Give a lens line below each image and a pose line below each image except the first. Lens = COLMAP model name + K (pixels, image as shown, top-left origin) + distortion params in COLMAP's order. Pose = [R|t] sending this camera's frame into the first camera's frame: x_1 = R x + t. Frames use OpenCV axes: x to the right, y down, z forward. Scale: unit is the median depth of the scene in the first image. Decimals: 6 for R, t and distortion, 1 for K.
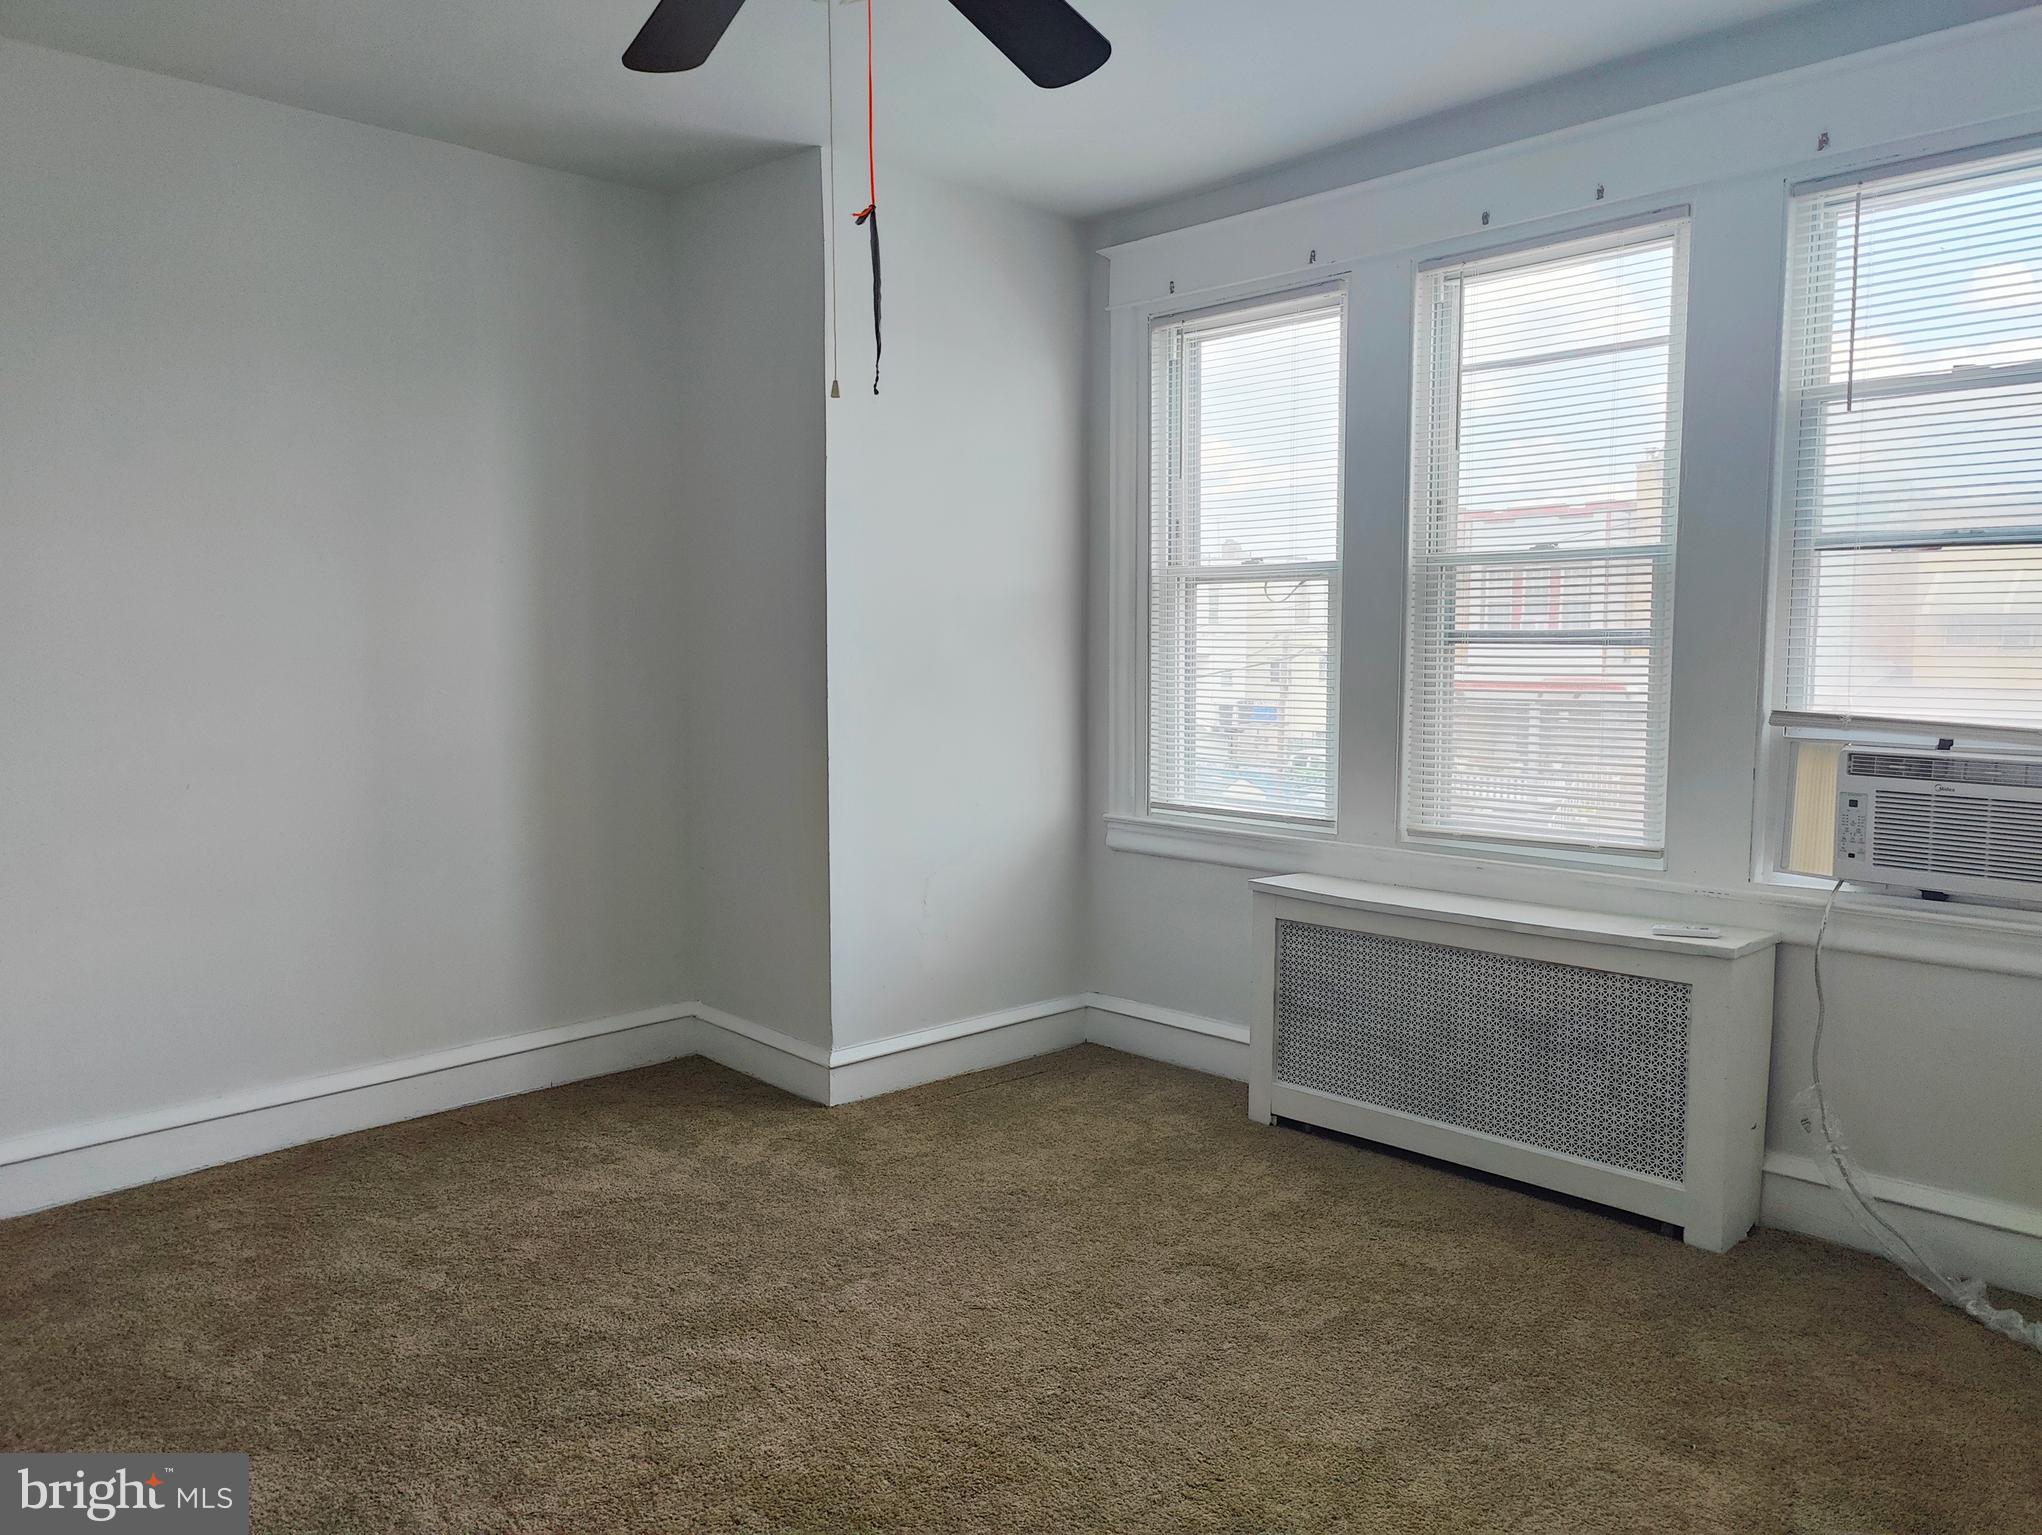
lens RADIAL K [[1405.7, 0, 1012.9], [0, 1405.7, 766.0], [0, 0, 1]] dist [0.001928, -0.005351]
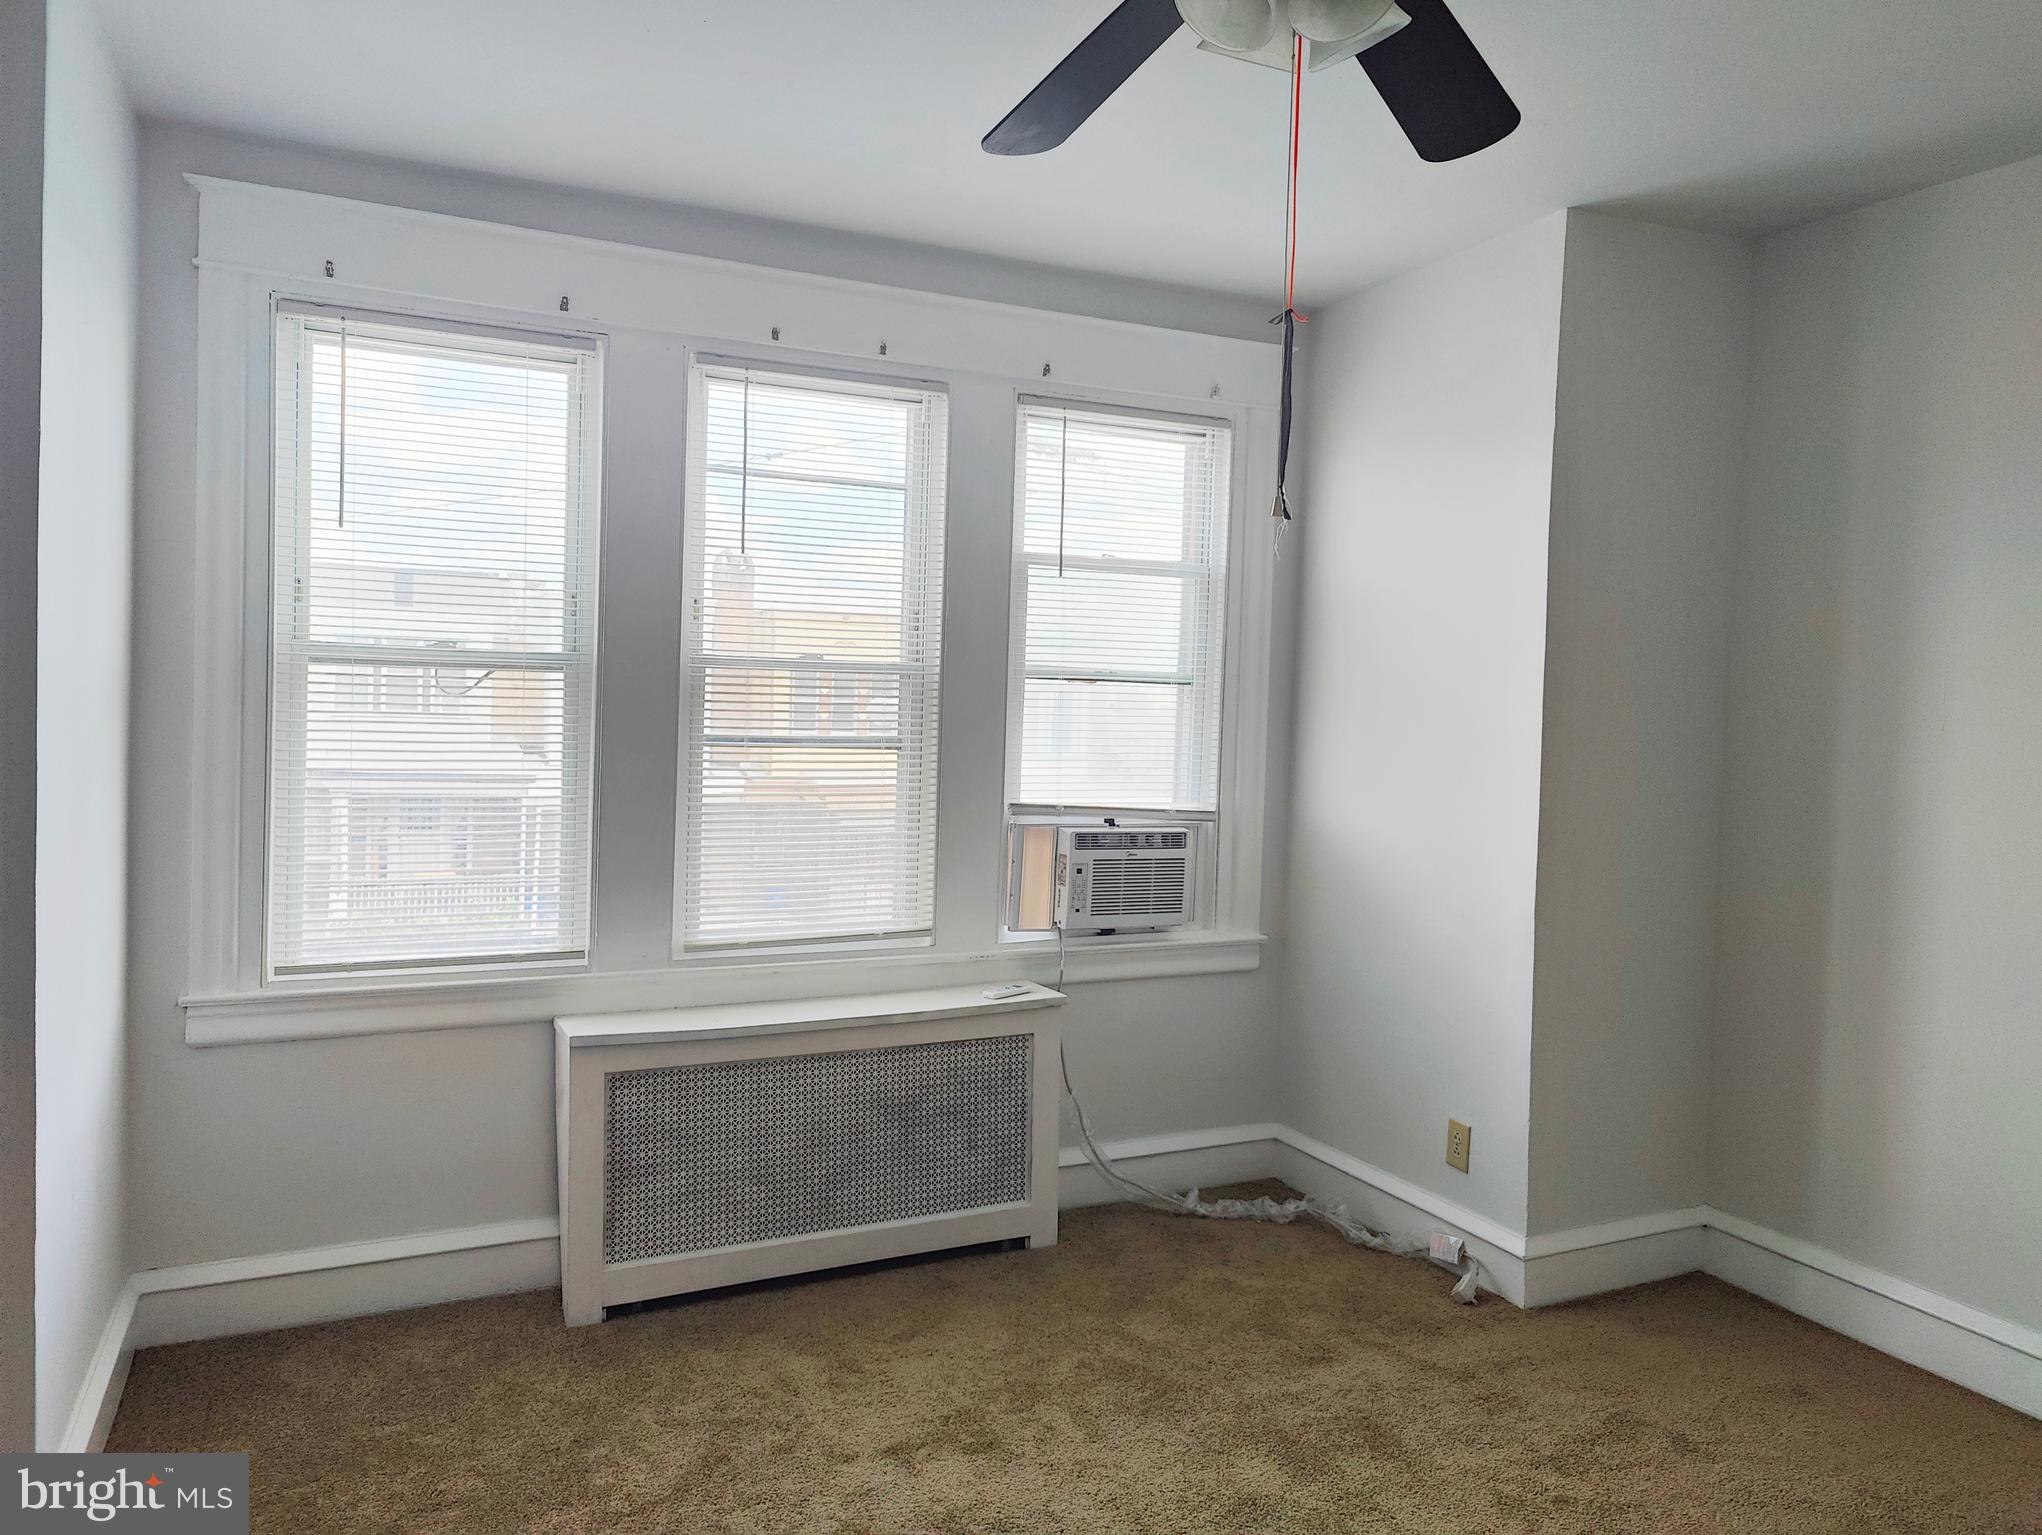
lens RADIAL K [[1405.7, 0, 1013.3], [0, 1405.7, 769.9], [0, 0, 1]] dist [0.001928, -0.005351]
pose [[0.335810, -0.027405, 0.941531, -0.619168], [0.066777, 0.997754, 0.005224, -0.073803], [-0.939560, 0.061118, 0.336886, 0.556945]]
